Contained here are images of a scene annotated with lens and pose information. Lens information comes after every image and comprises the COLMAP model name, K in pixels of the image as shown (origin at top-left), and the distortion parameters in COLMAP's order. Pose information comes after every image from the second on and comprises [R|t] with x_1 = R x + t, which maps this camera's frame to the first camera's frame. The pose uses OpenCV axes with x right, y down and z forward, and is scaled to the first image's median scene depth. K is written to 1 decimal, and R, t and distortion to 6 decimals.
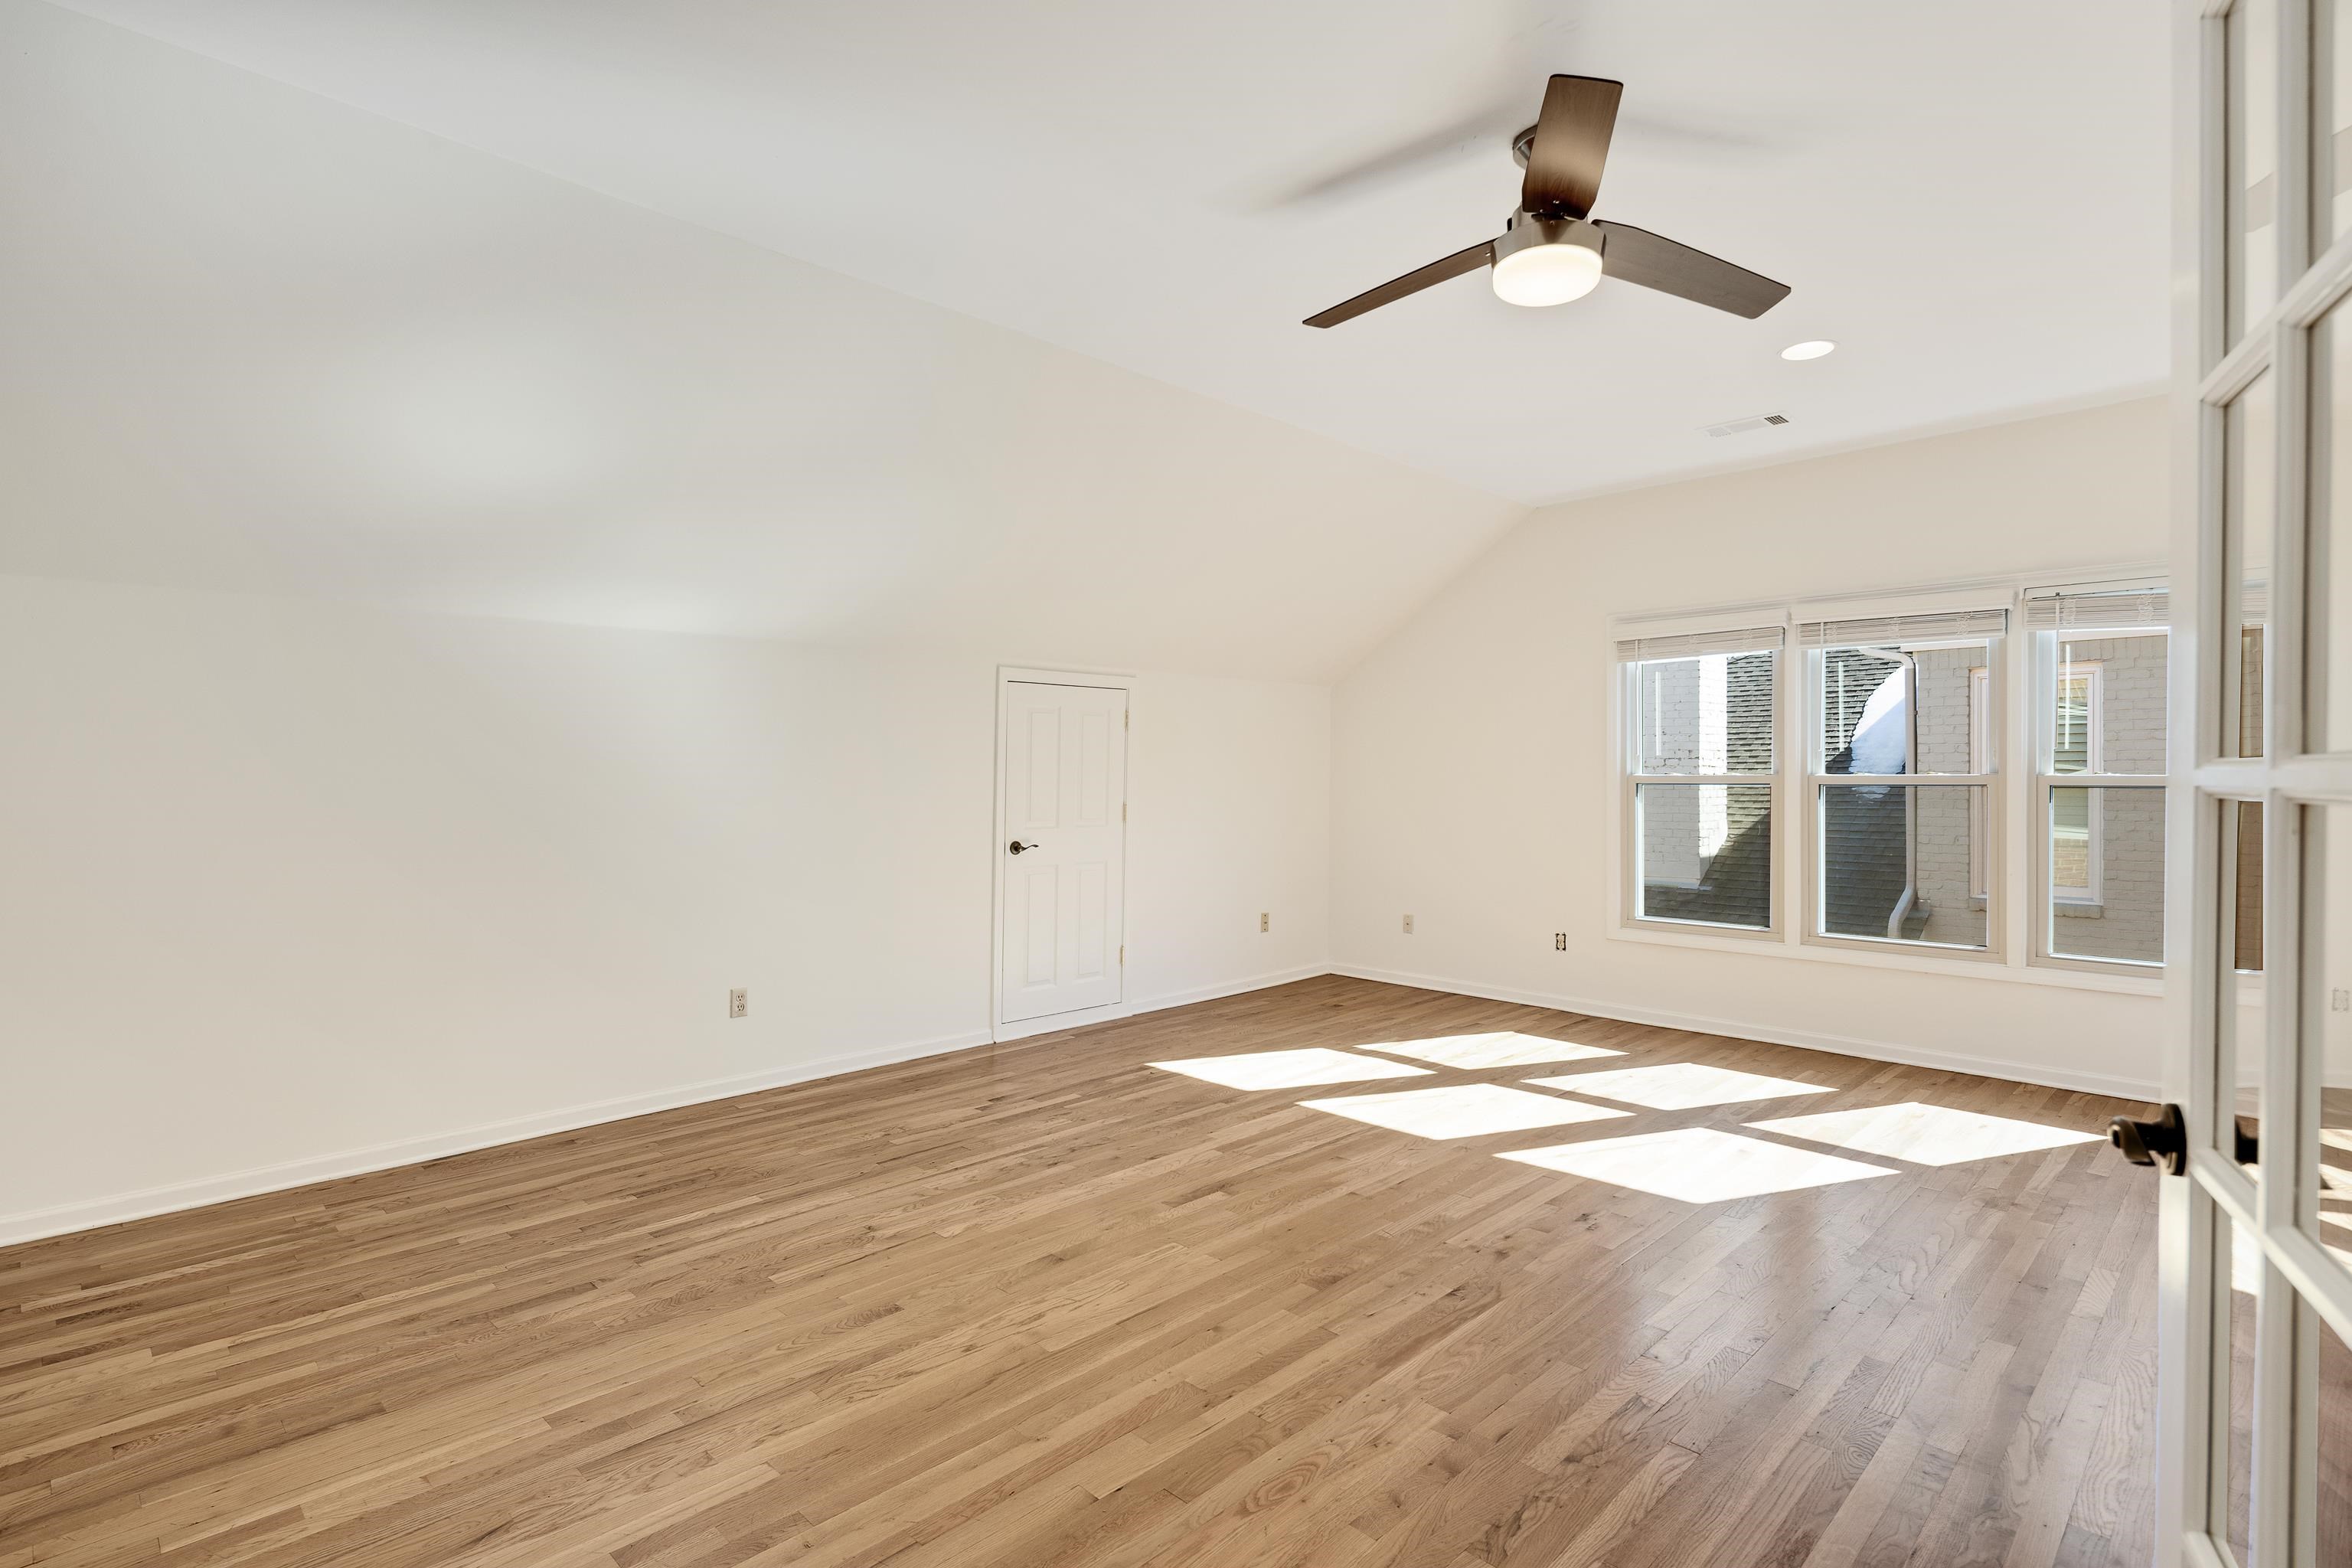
lens RADIAL K [[1140.6, 0, 1165.2], [0, 1140.6, 778.5], [0, 0, 1]] dist [0.003053, -0.002019]
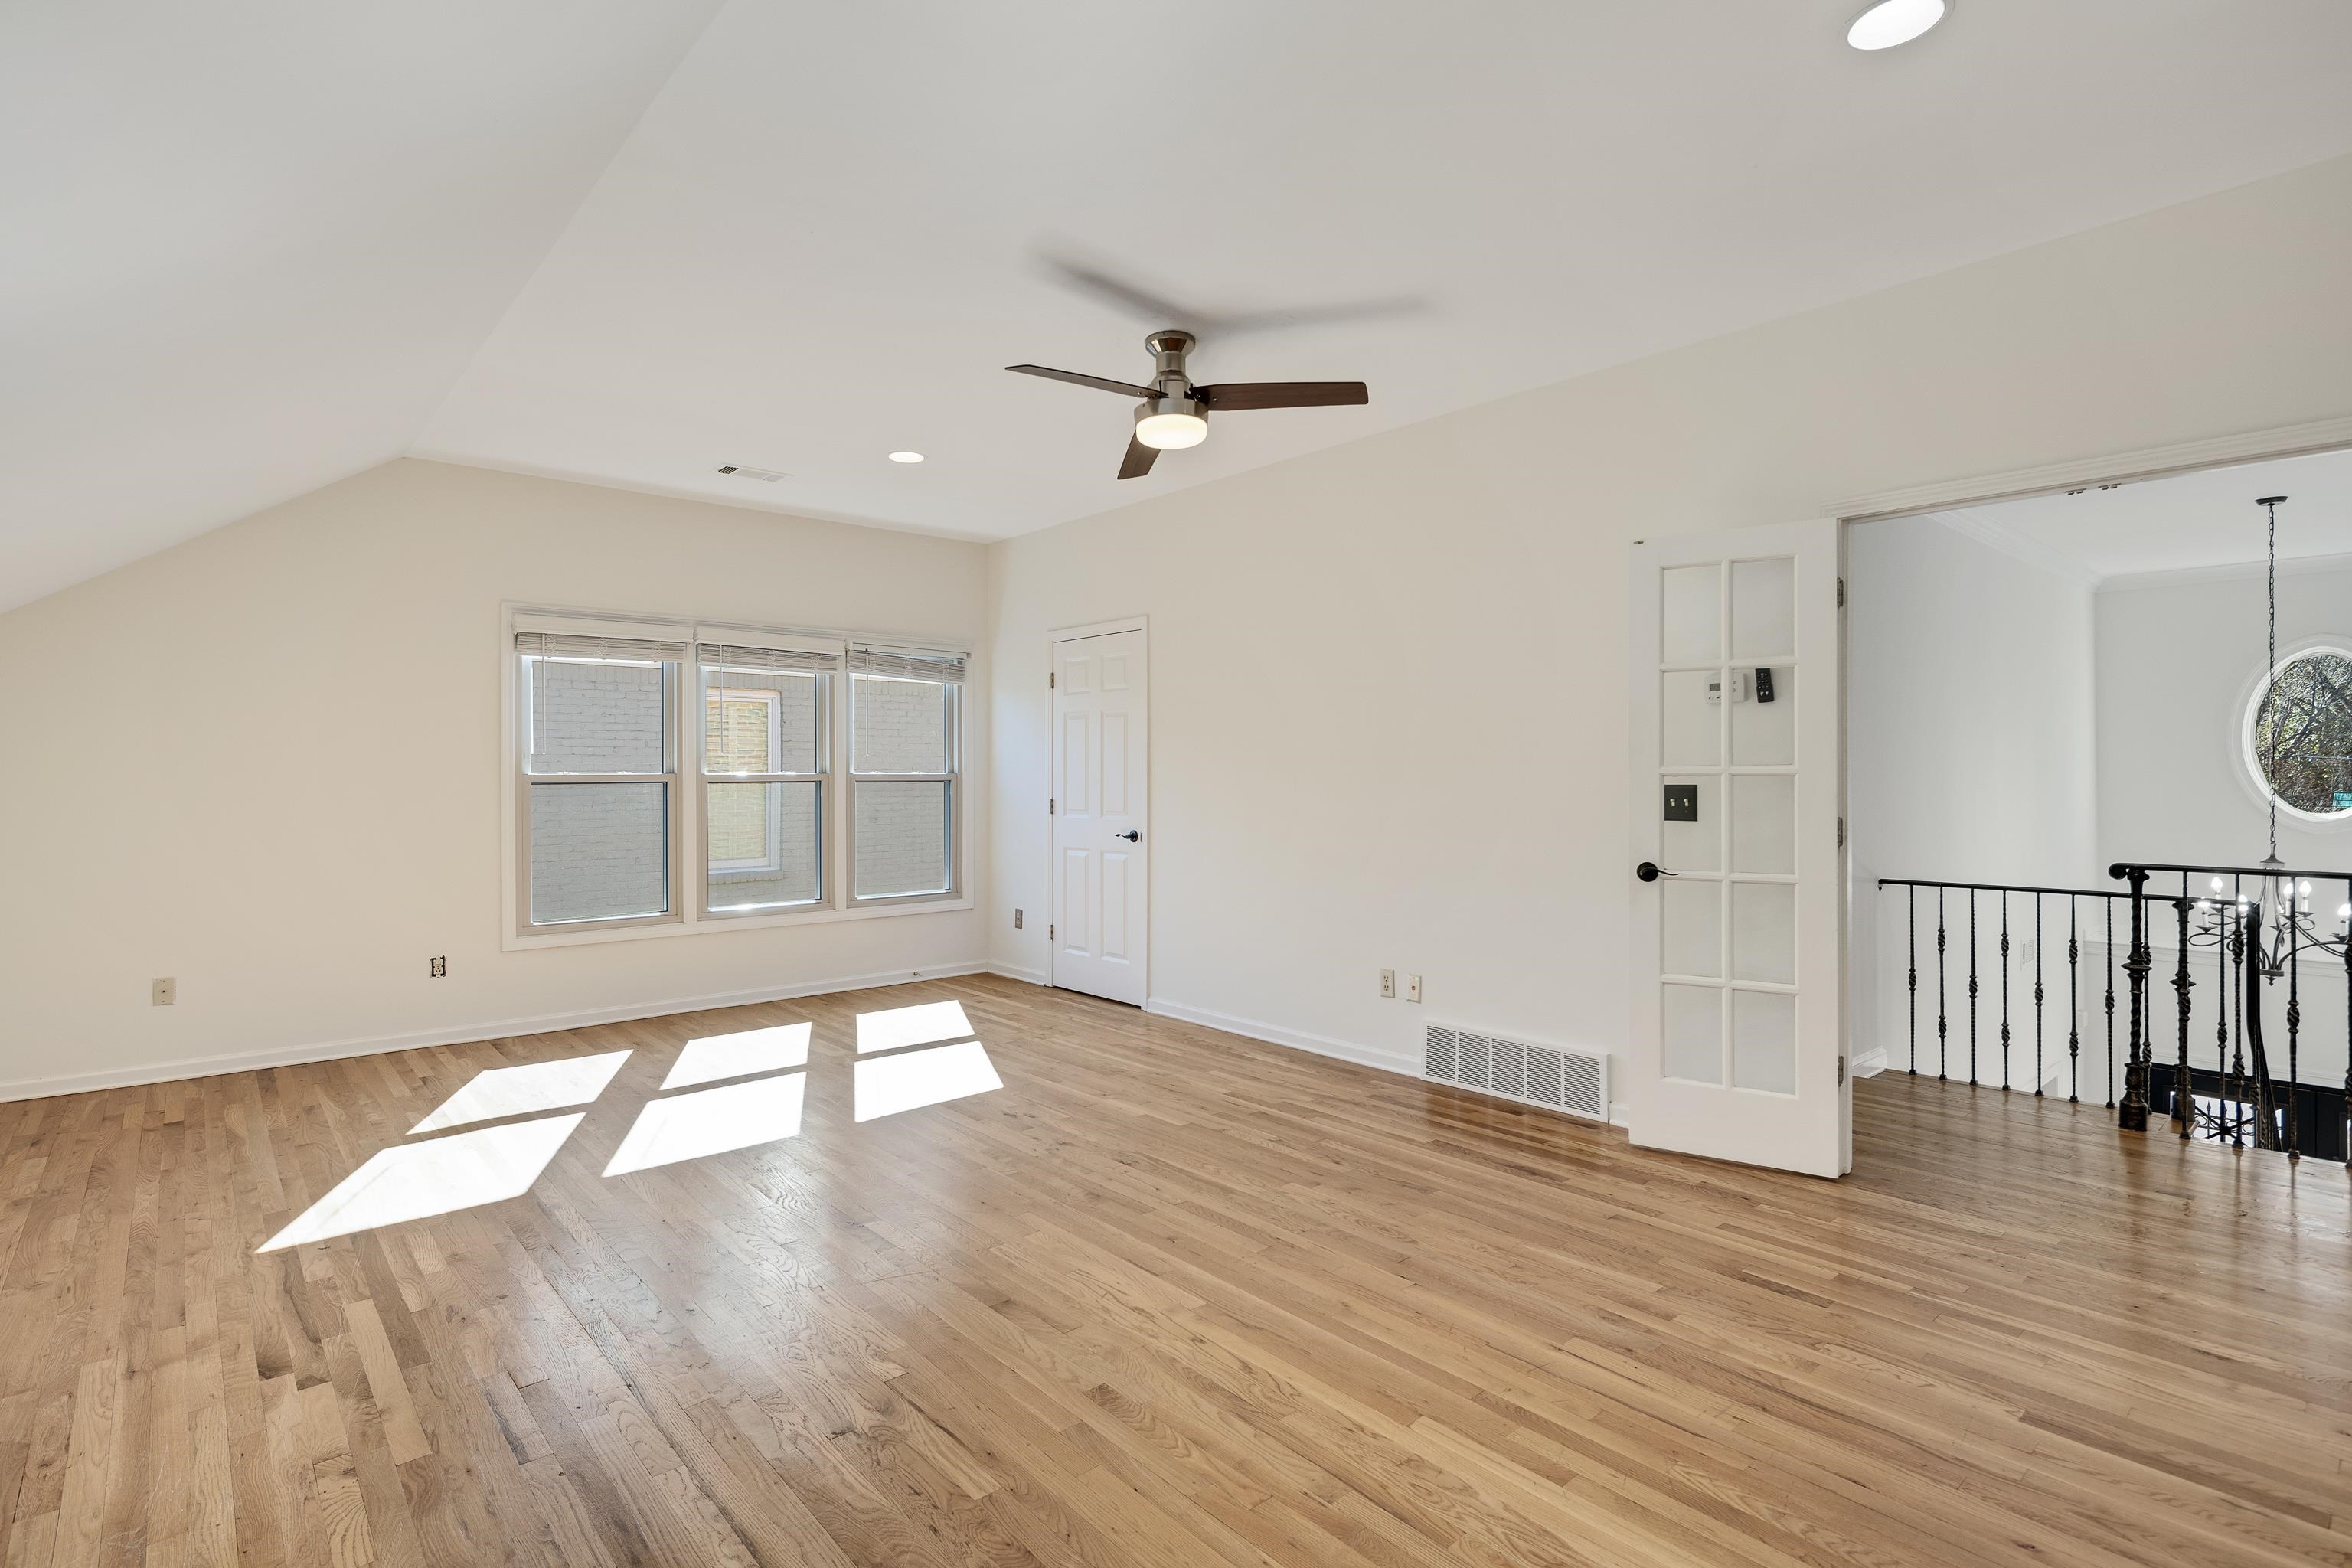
lens RADIAL K [[1140.6, 0, 1158.9], [0, 1140.6, 777.5], [0, 0, 1]] dist [0.003053, -0.002019]
pose [[0.065134, -0.002372, 0.997874, -0.761981], [0.006315, 0.999978, 0.001965, 0.001036], [-0.997857, 0.006173, 0.065148, 0.626622]]
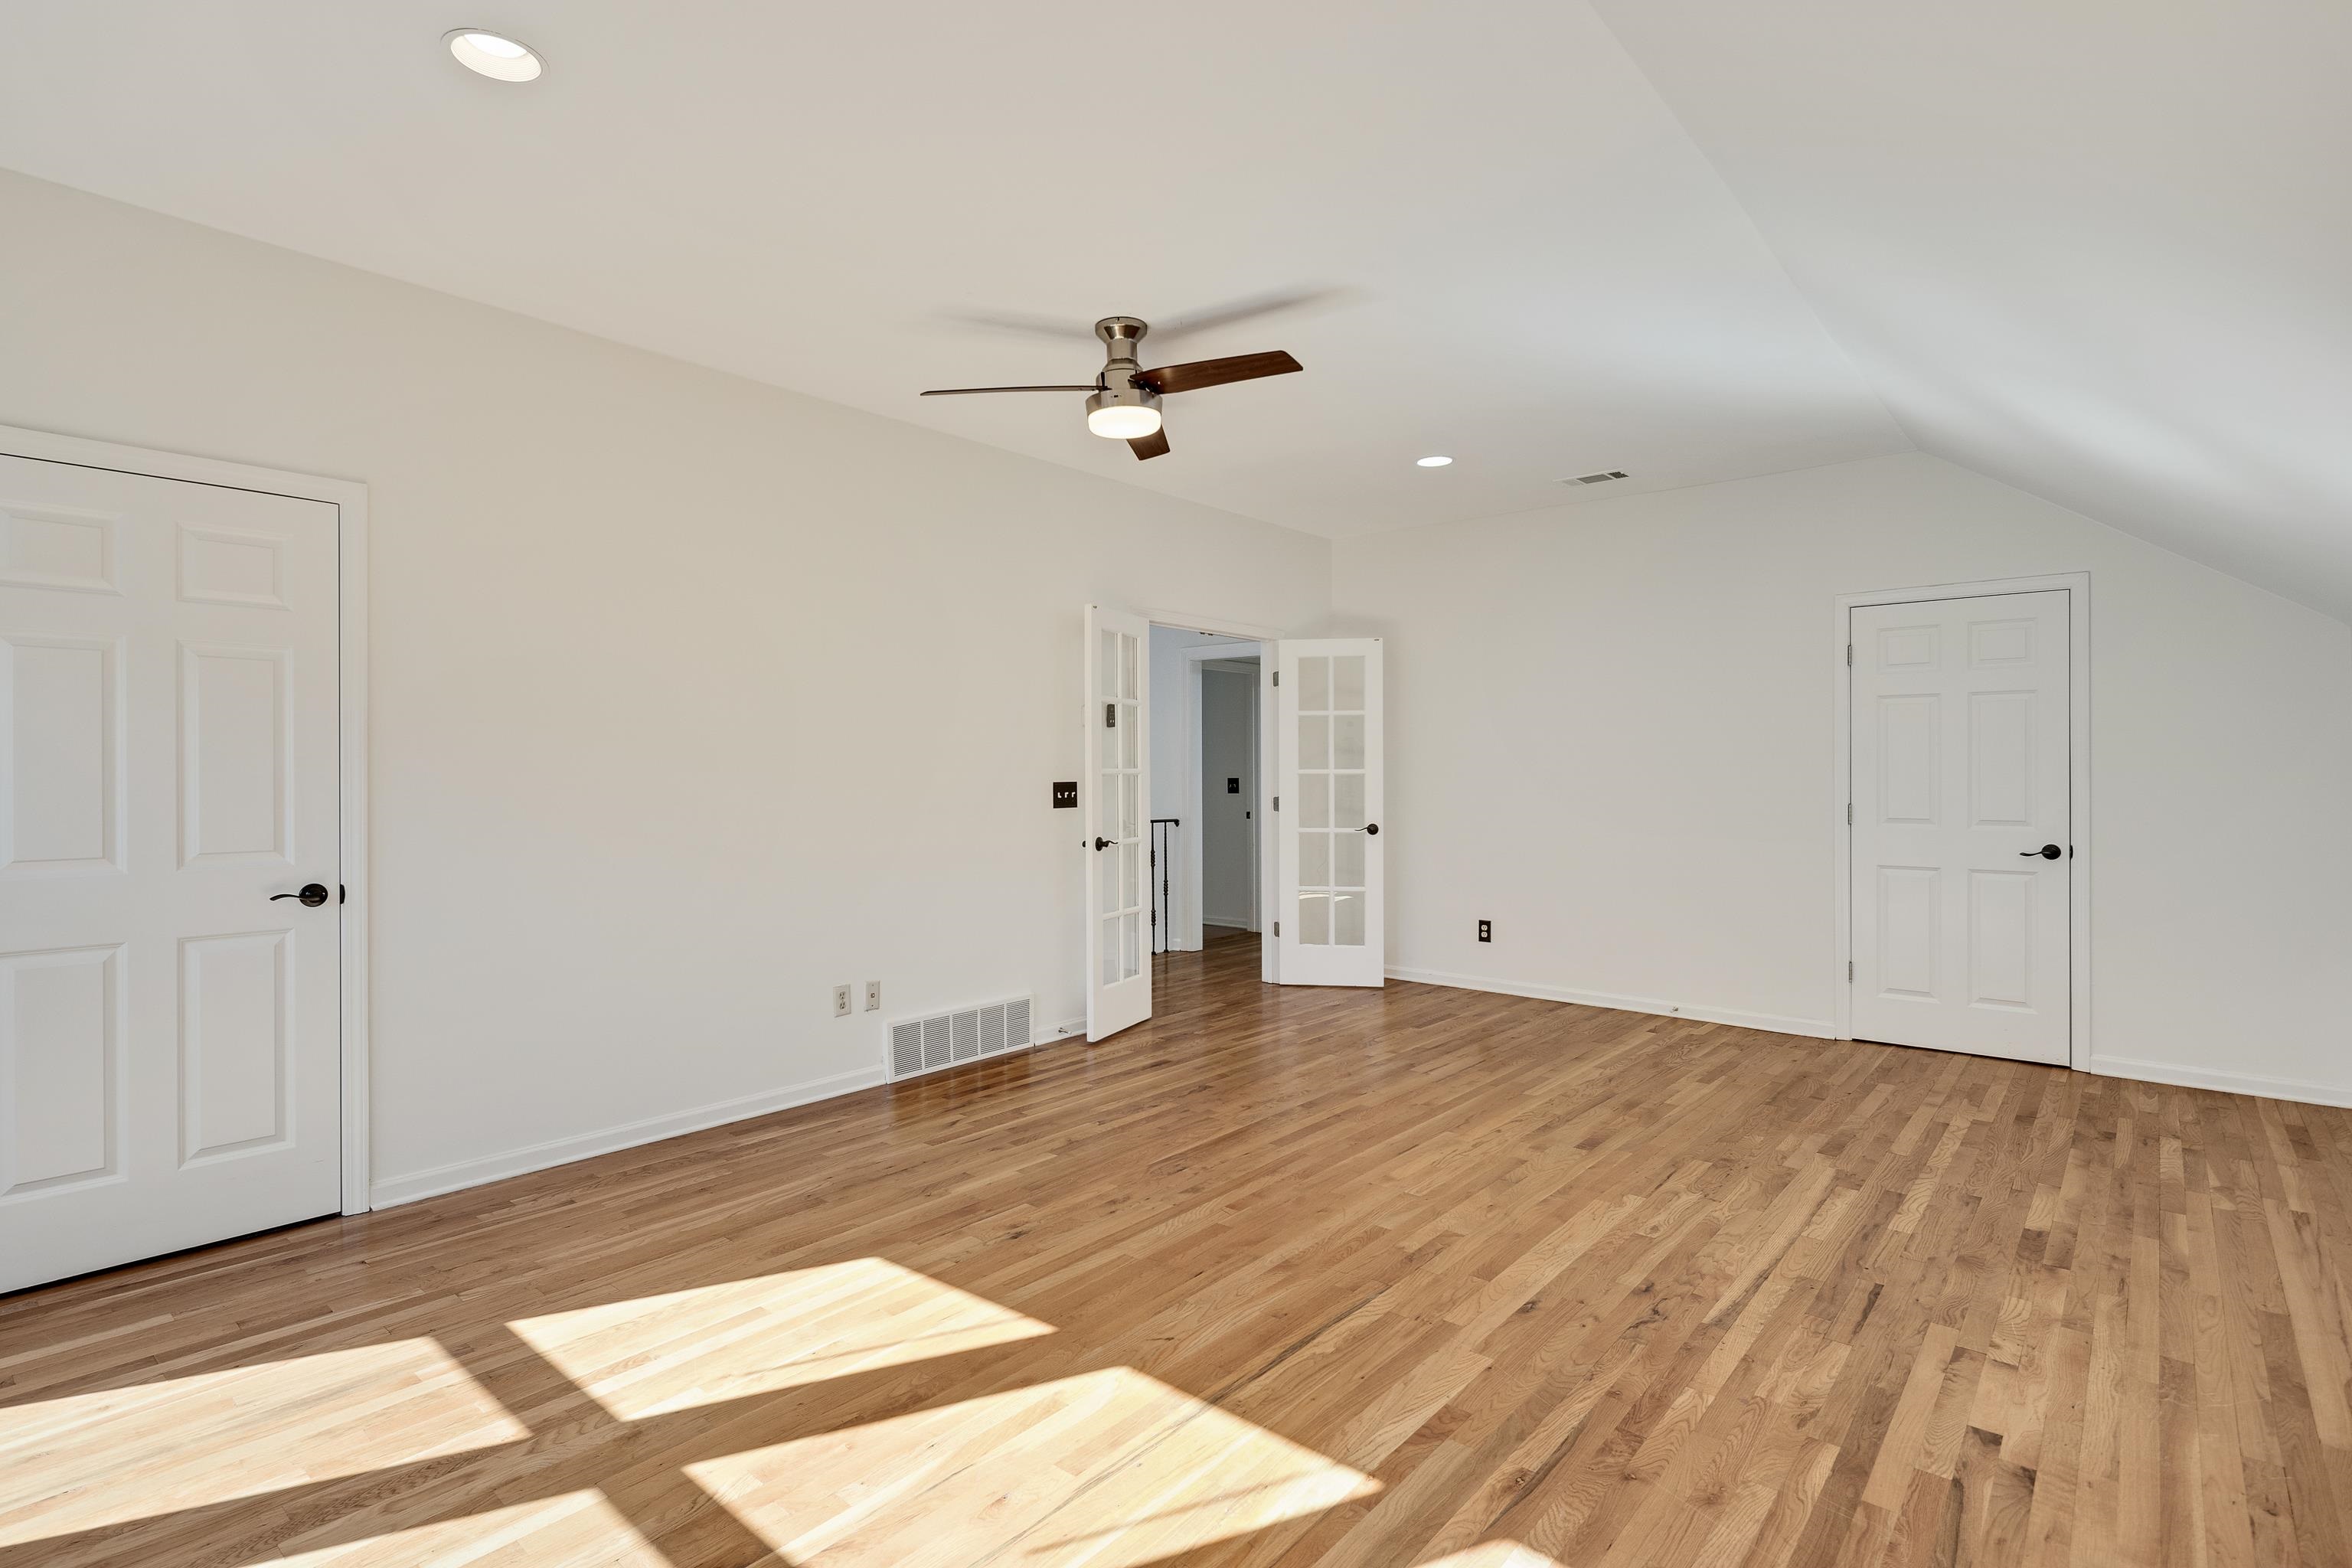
lens RADIAL K [[1140.6, 0, 1182.0], [0, 1140.6, 774.2], [0, 0, 1]] dist [0.003053, -0.002019]
pose [[-0.995921, 0.003025, -0.090184, 0.264472], [0.002511, 0.999980, 0.005811, -0.004964], [0.090200, 0.005561, -0.995908, 1.645428]]
